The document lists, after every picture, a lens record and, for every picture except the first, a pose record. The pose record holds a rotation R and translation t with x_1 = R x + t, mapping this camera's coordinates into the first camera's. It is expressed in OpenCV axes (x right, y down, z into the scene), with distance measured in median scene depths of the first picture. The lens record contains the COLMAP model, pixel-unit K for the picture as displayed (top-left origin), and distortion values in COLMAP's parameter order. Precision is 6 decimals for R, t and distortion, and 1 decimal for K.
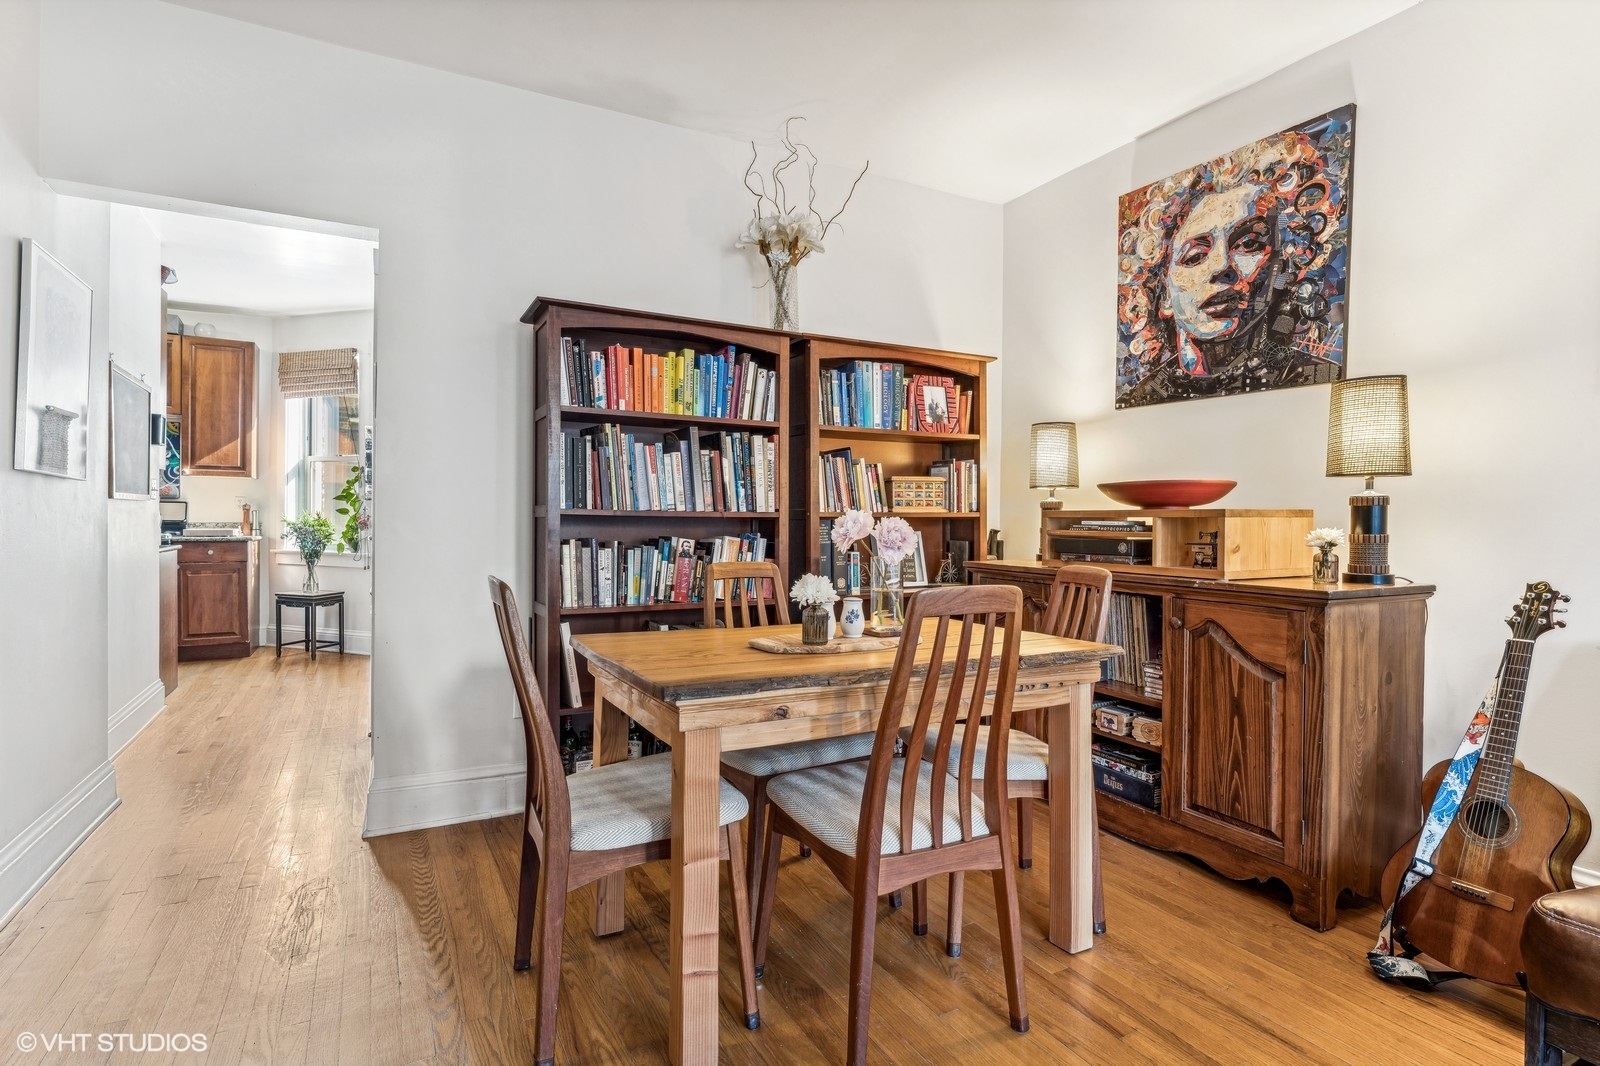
lens RADIAL K [[812.8, 0, 810.9], [0, 812.8, 510.0], [0, 0, 1]] dist [-0.002223, -0.000097]
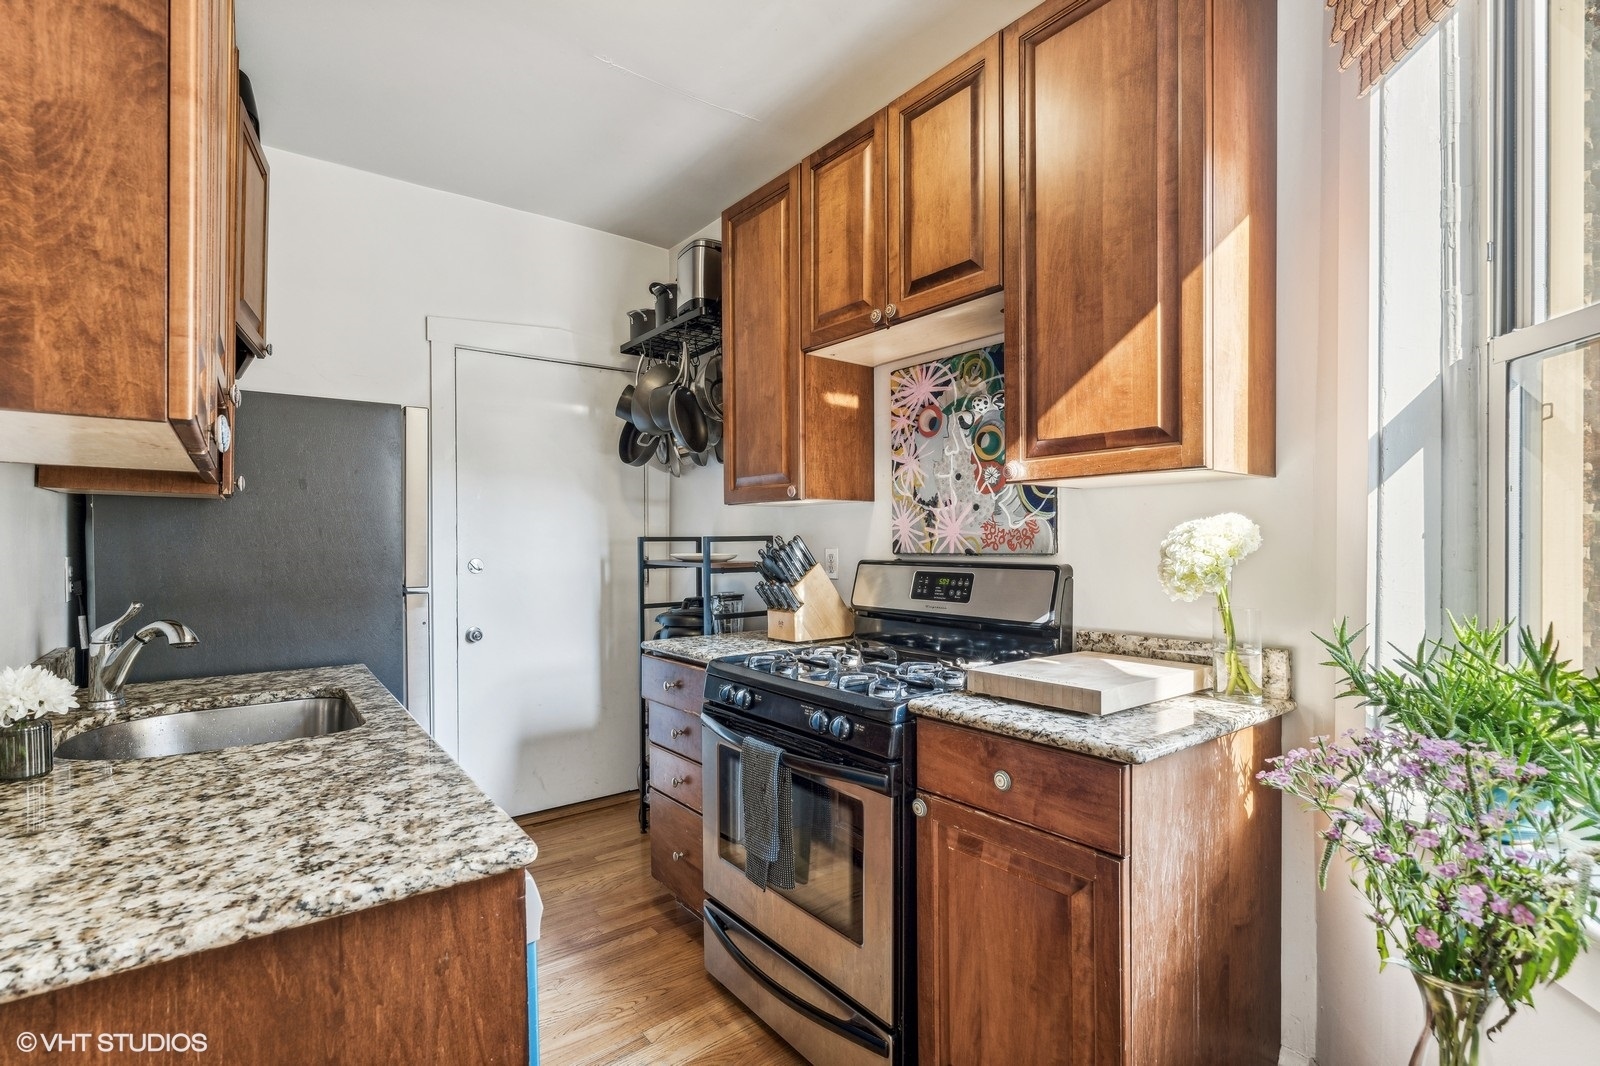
lens RADIAL K [[738.9, 0, 795.6], [0, 738.9, 549.1], [0, 0, 1]] dist [-0.004228, 0.000618]
pose [[0.151526, -0.008715, -0.988415, -0.503538], [0.013295, 0.999889, -0.006778, -0.016521], [0.988364, -0.012114, 0.151625, 0.864758]]
